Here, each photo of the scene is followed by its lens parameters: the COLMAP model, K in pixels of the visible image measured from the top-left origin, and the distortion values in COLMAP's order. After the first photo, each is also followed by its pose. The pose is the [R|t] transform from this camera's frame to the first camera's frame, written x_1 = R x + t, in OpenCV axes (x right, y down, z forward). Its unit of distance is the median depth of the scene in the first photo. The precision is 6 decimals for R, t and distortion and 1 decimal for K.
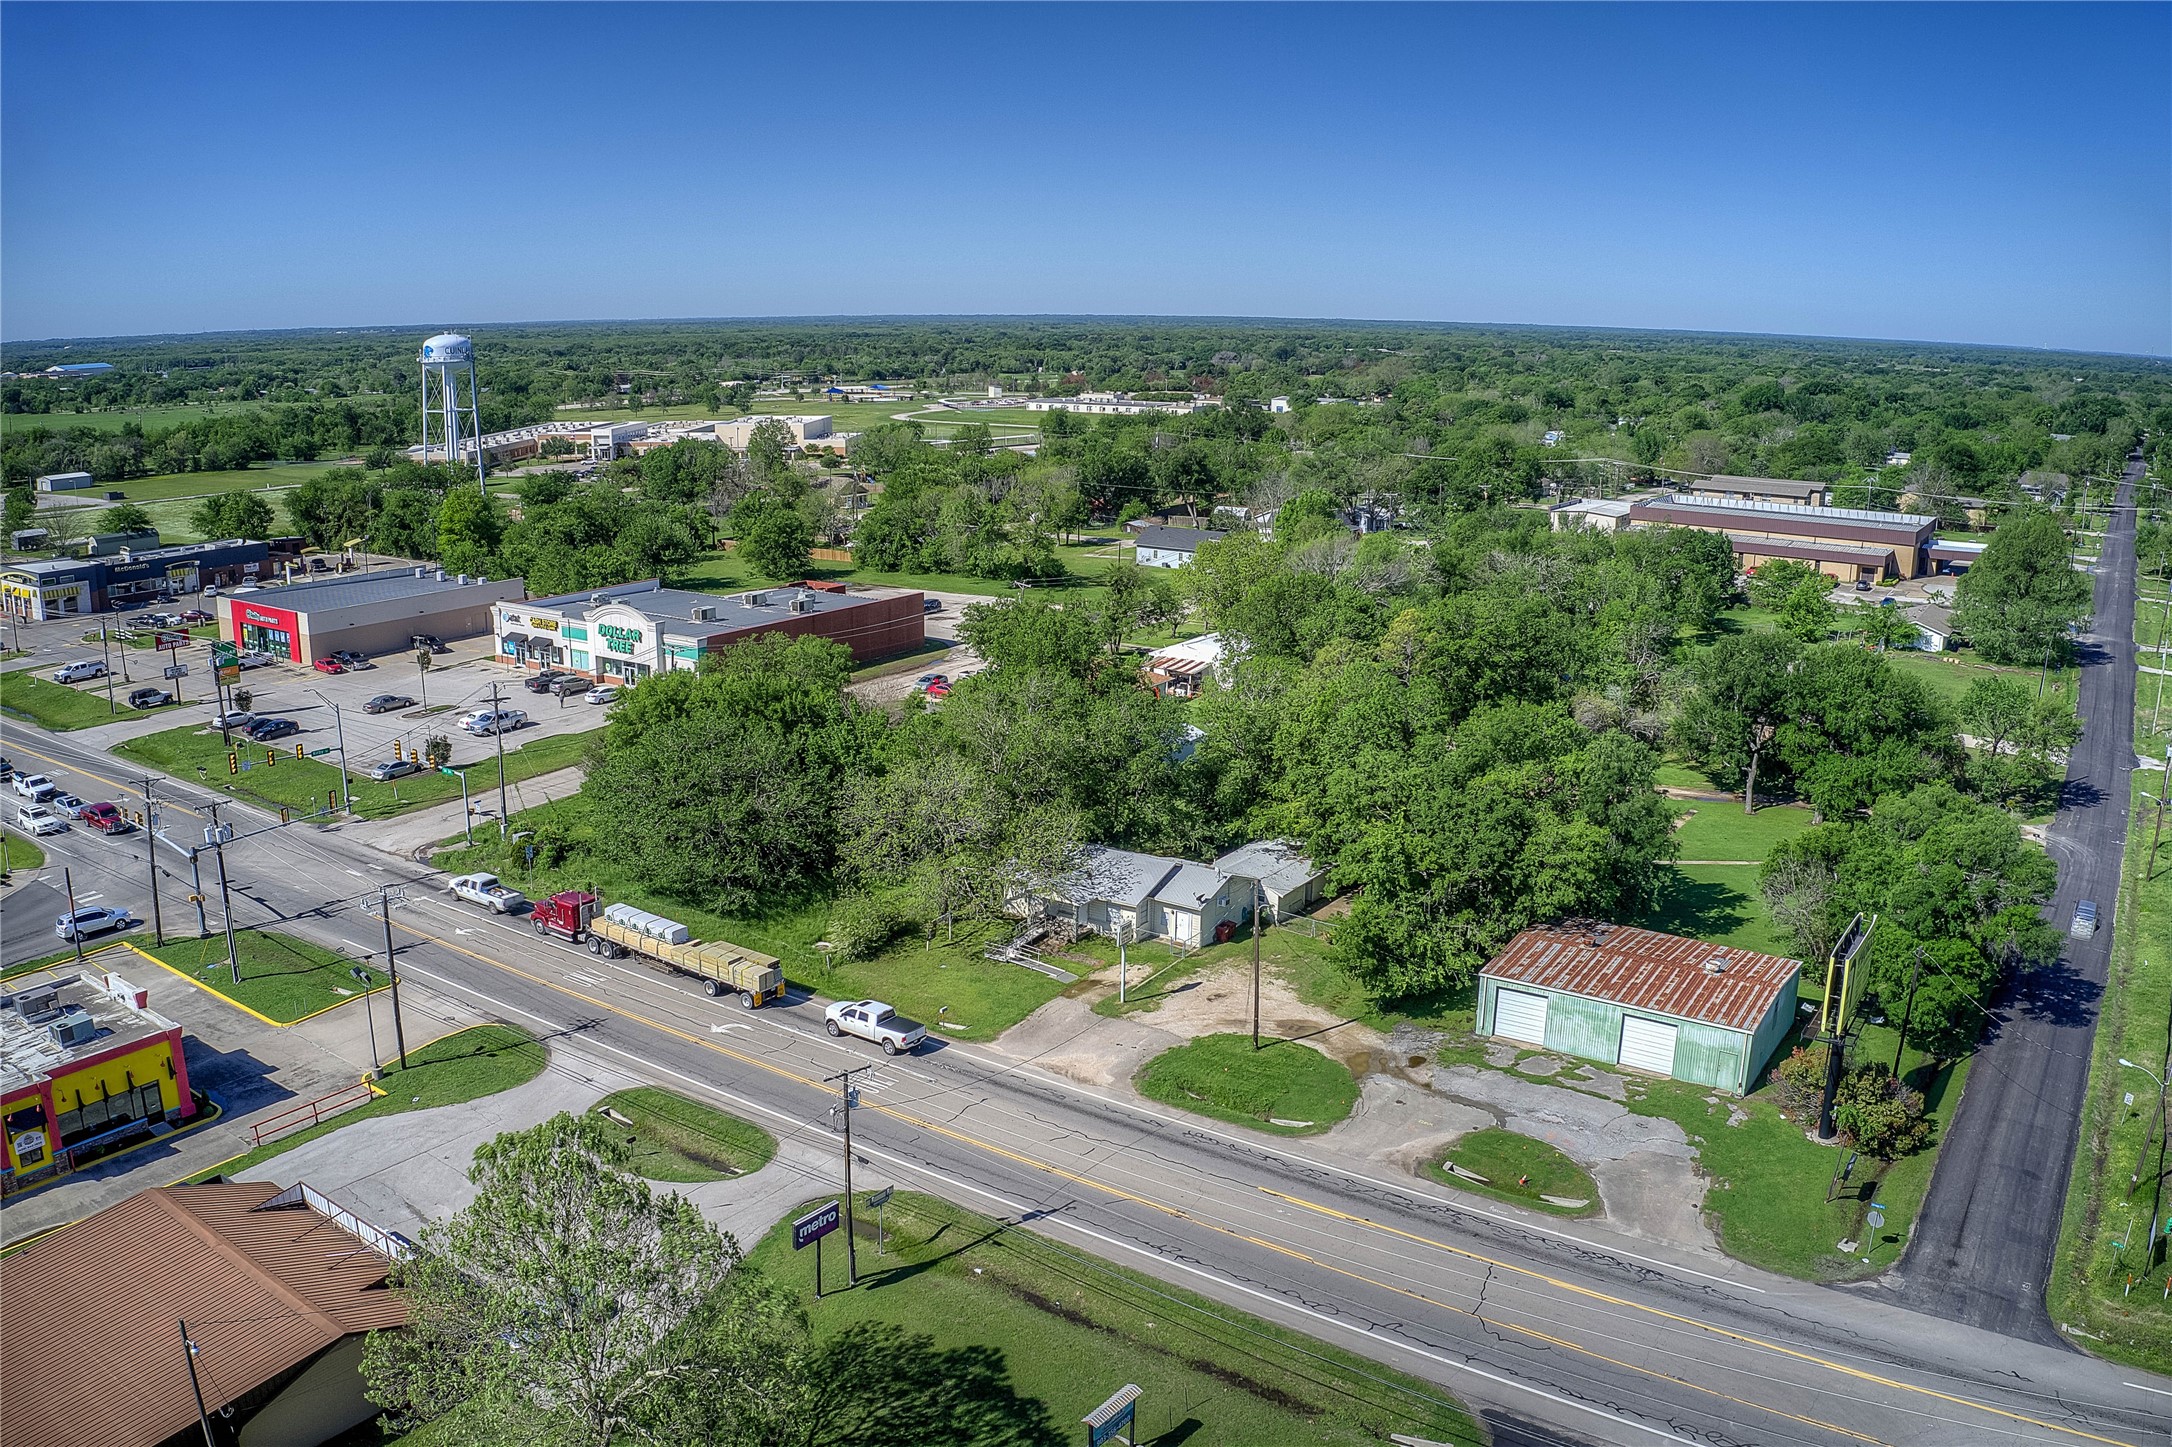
lens RADIAL K [[1707.0, 0, 1064.7], [0, 1707.0, 711.5], [0, 0, 1]] dist [-0.189159, 0.037863]
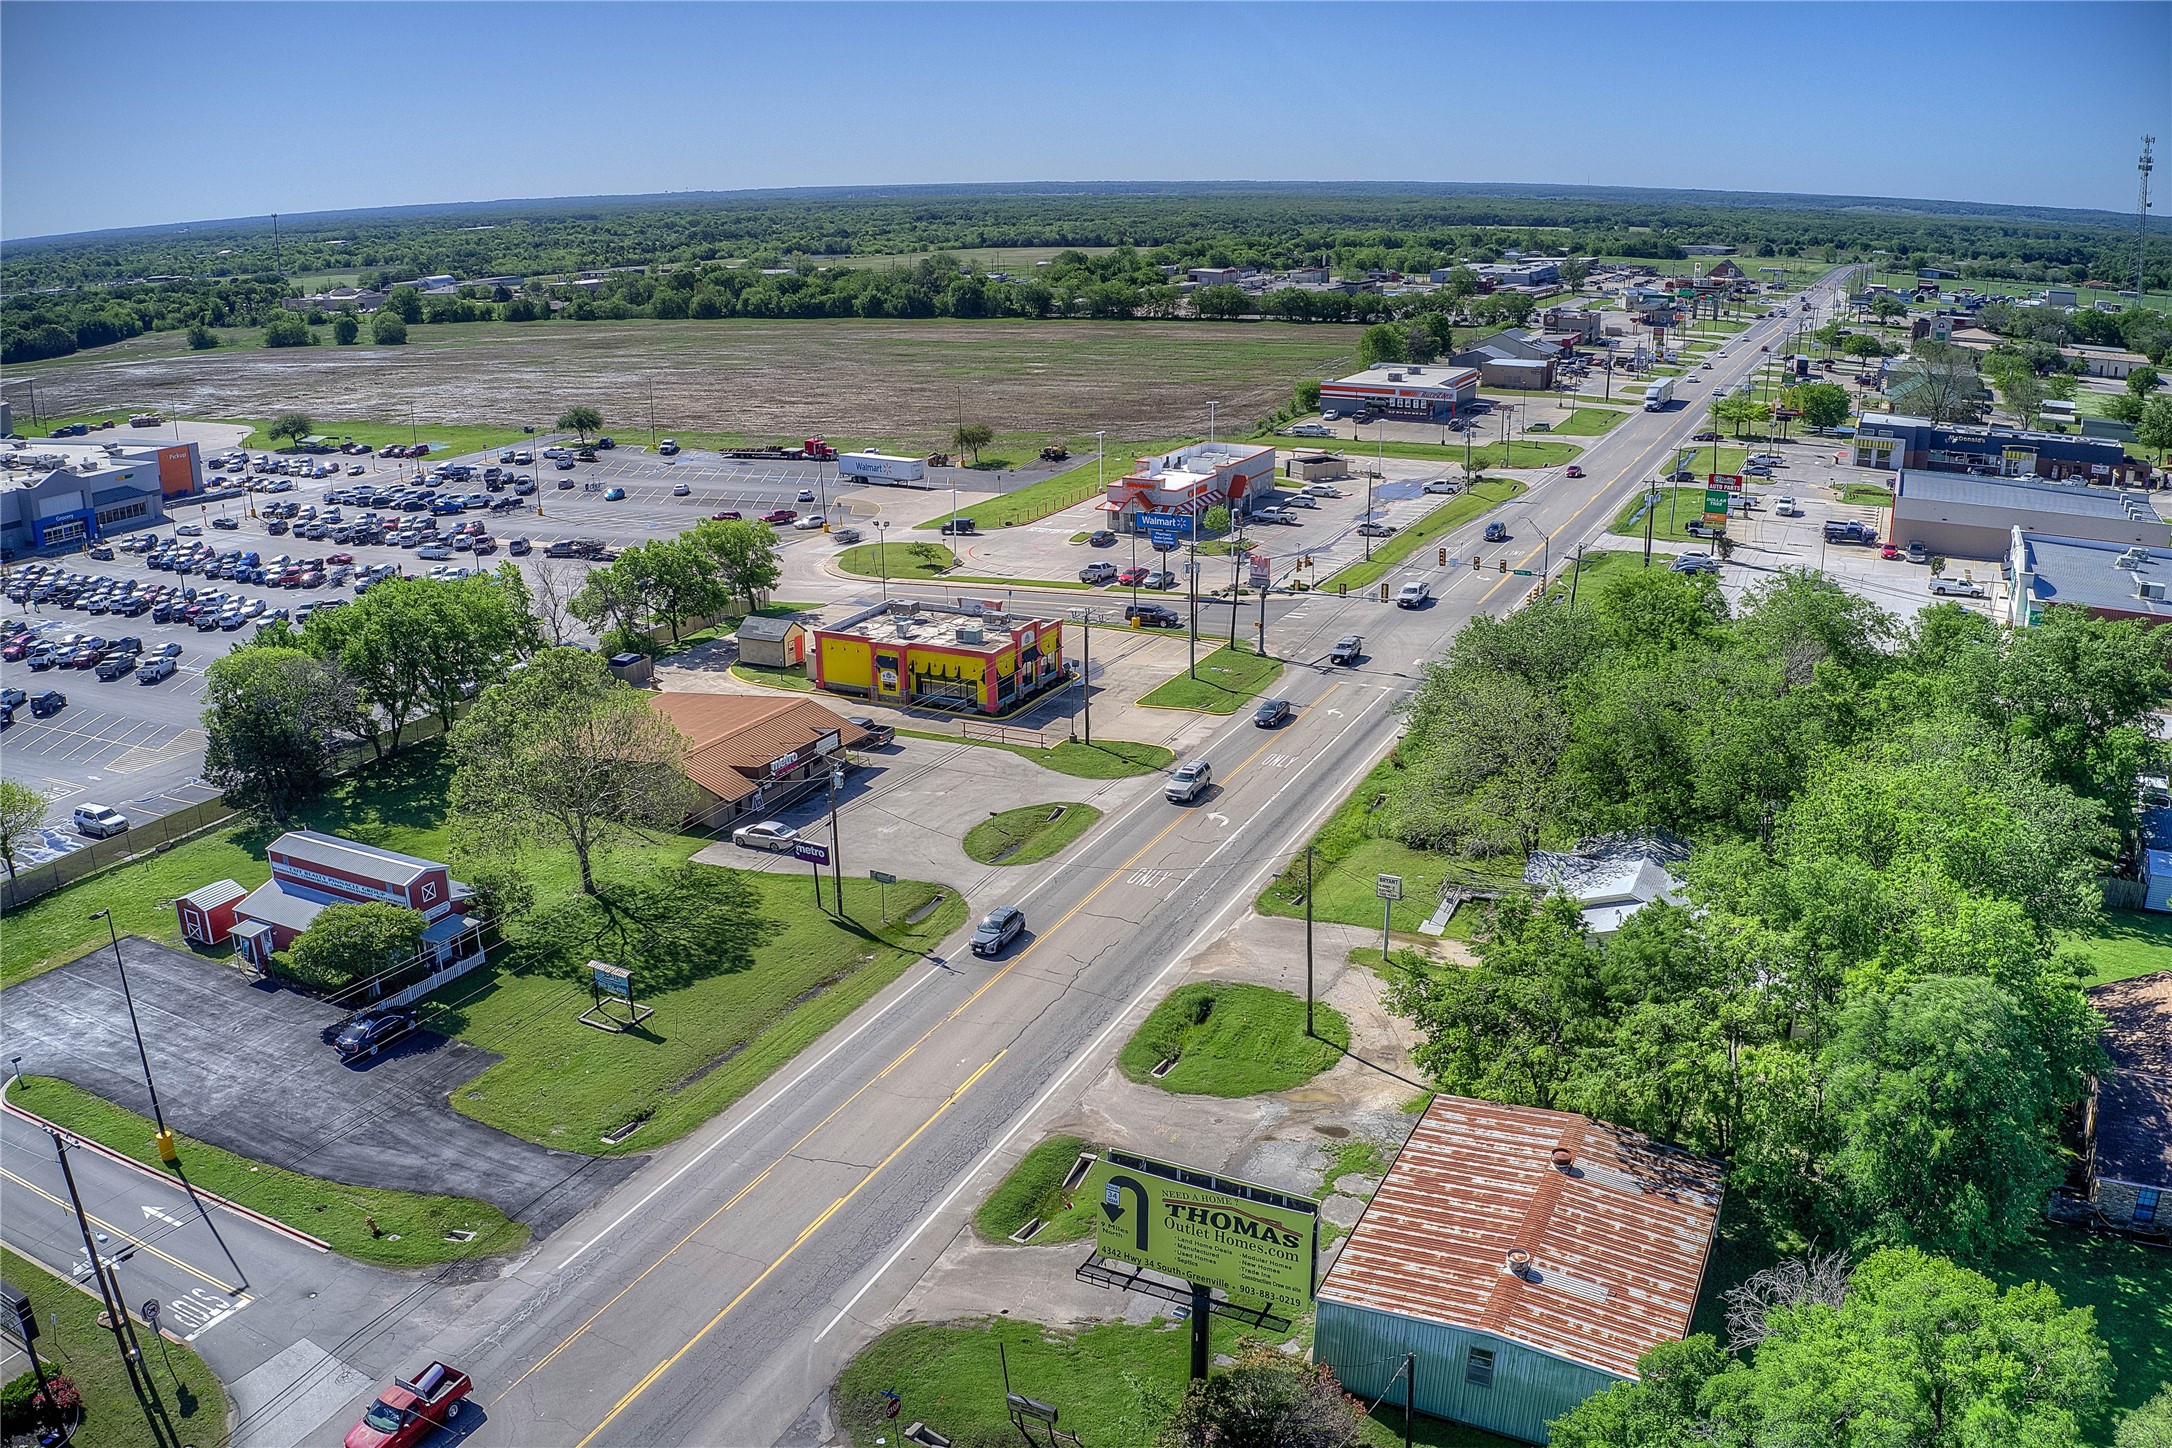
lens RADIAL K [[1707.0, 0, 1069.7], [0, 1707.0, 705.9], [0, 0, 1]] dist [-0.189159, 0.037863]
pose [[0.143386, 0.291873, -0.945648, 0.547493], [-0.217150, 0.941515, 0.257671, -0.104286], [0.965550, 0.168401, 0.198381, 0.405736]]
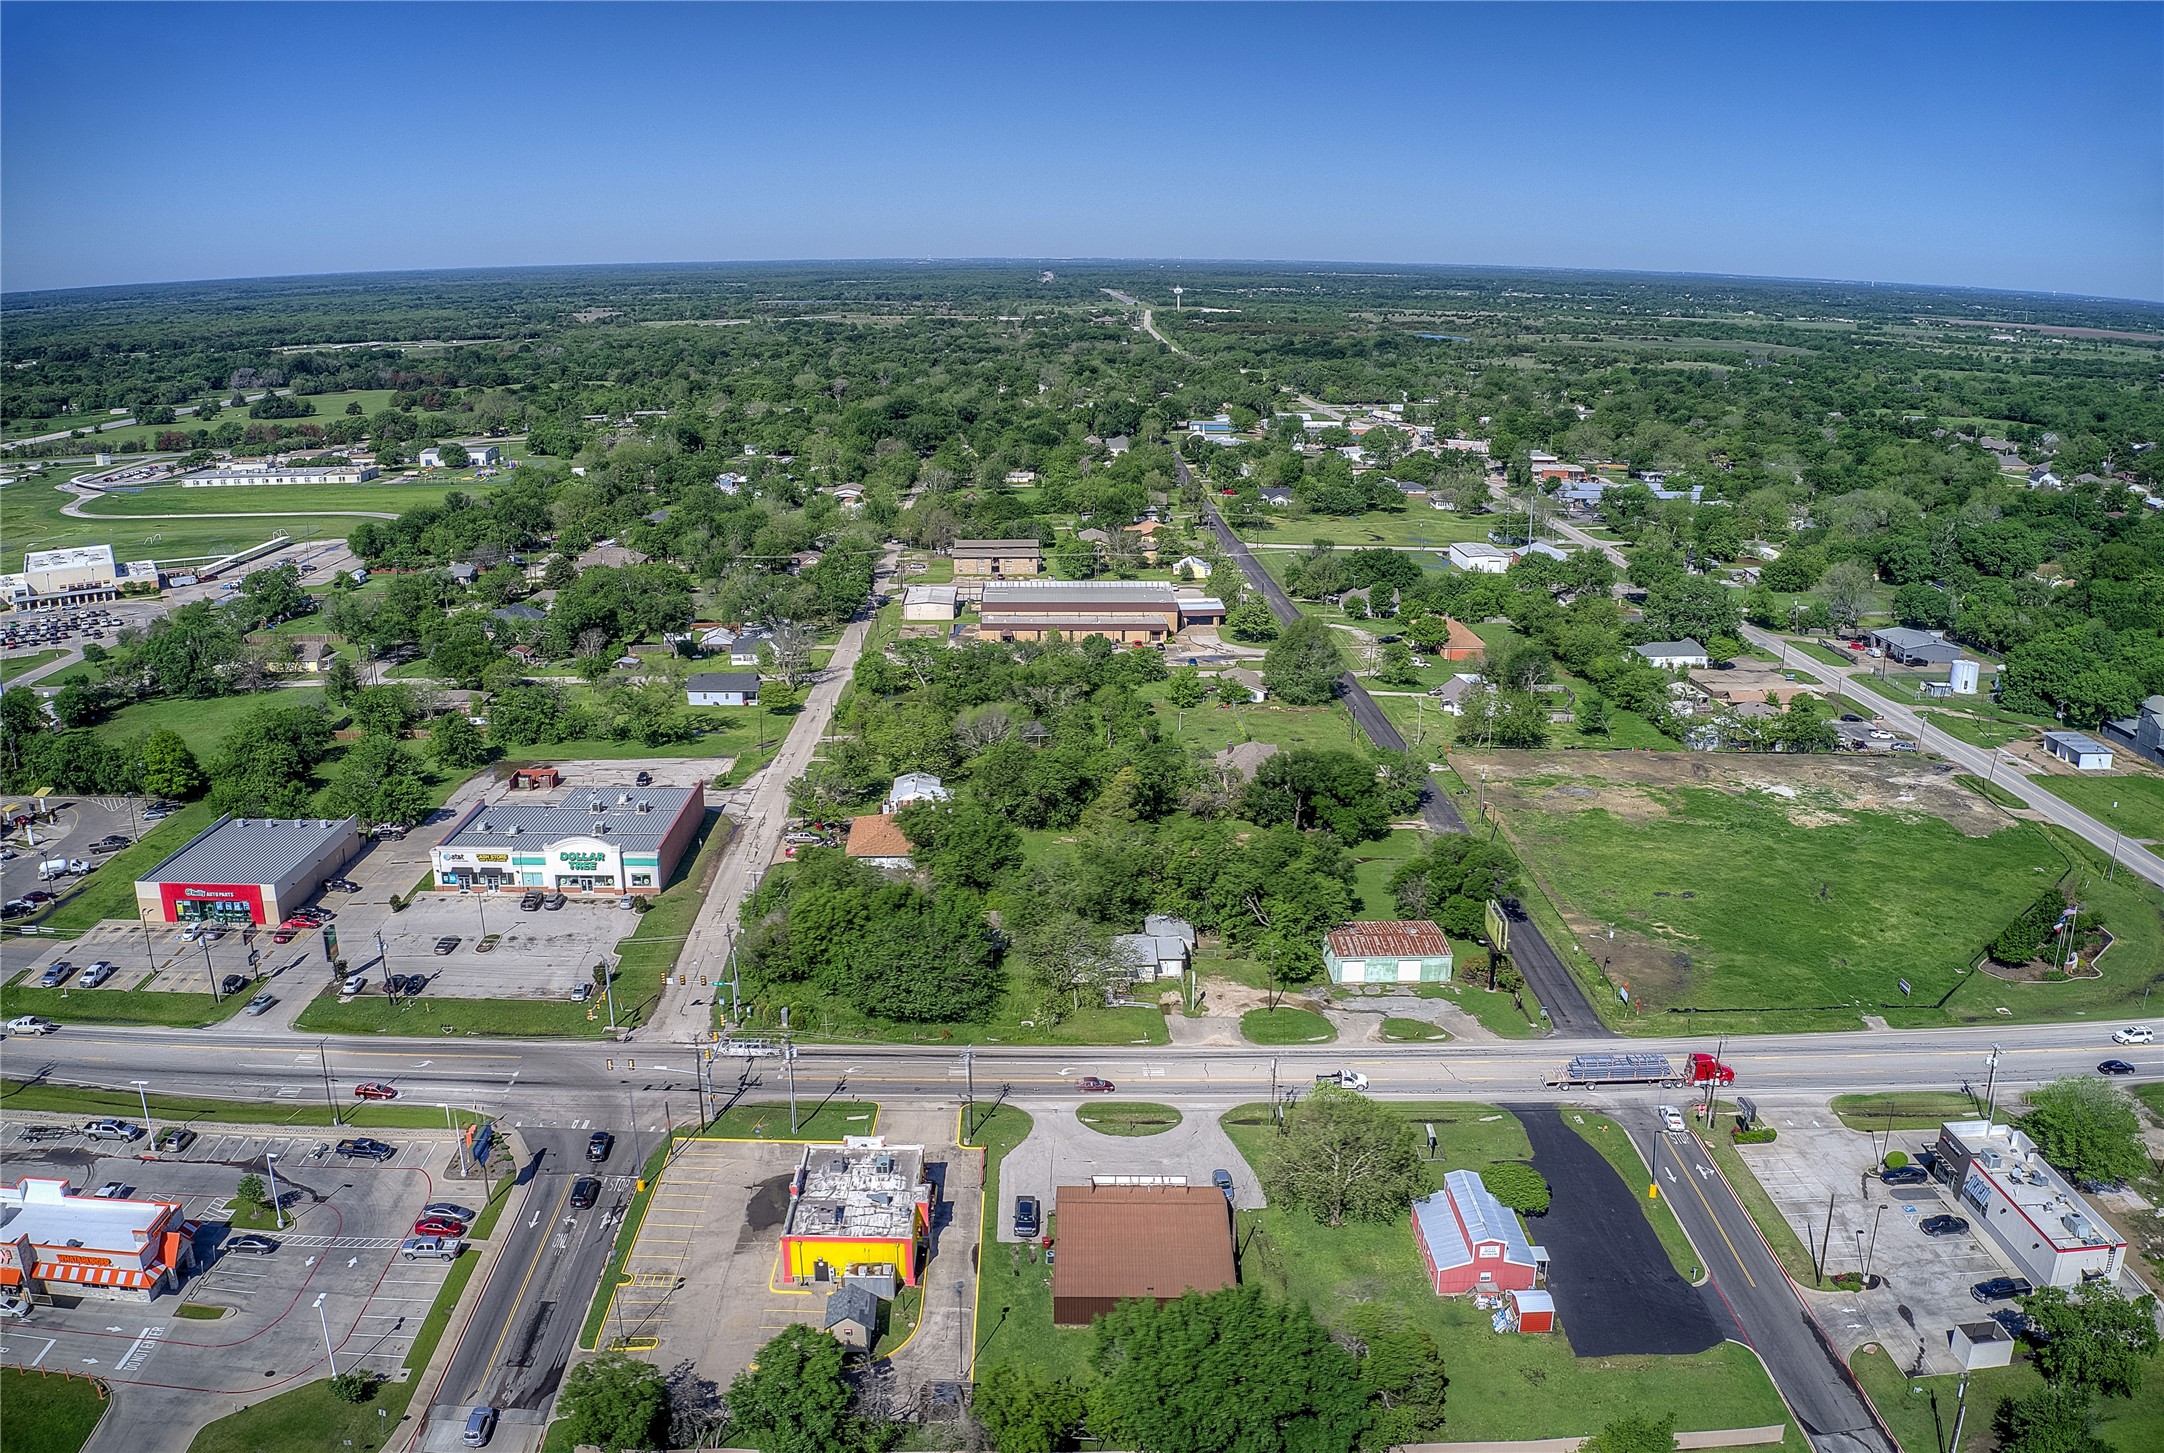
lens RADIAL K [[1700.7, 0, 1050.8], [0, 1700.7, 741.0], [0, 0, 1]] dist [-0.189159, 0.037863]
pose [[0.814370, -0.165007, 0.556393, -0.793149], [0.135940, 0.986292, 0.093531, -0.245491], [-0.564200, -0.000533, 0.825638, -0.412768]]
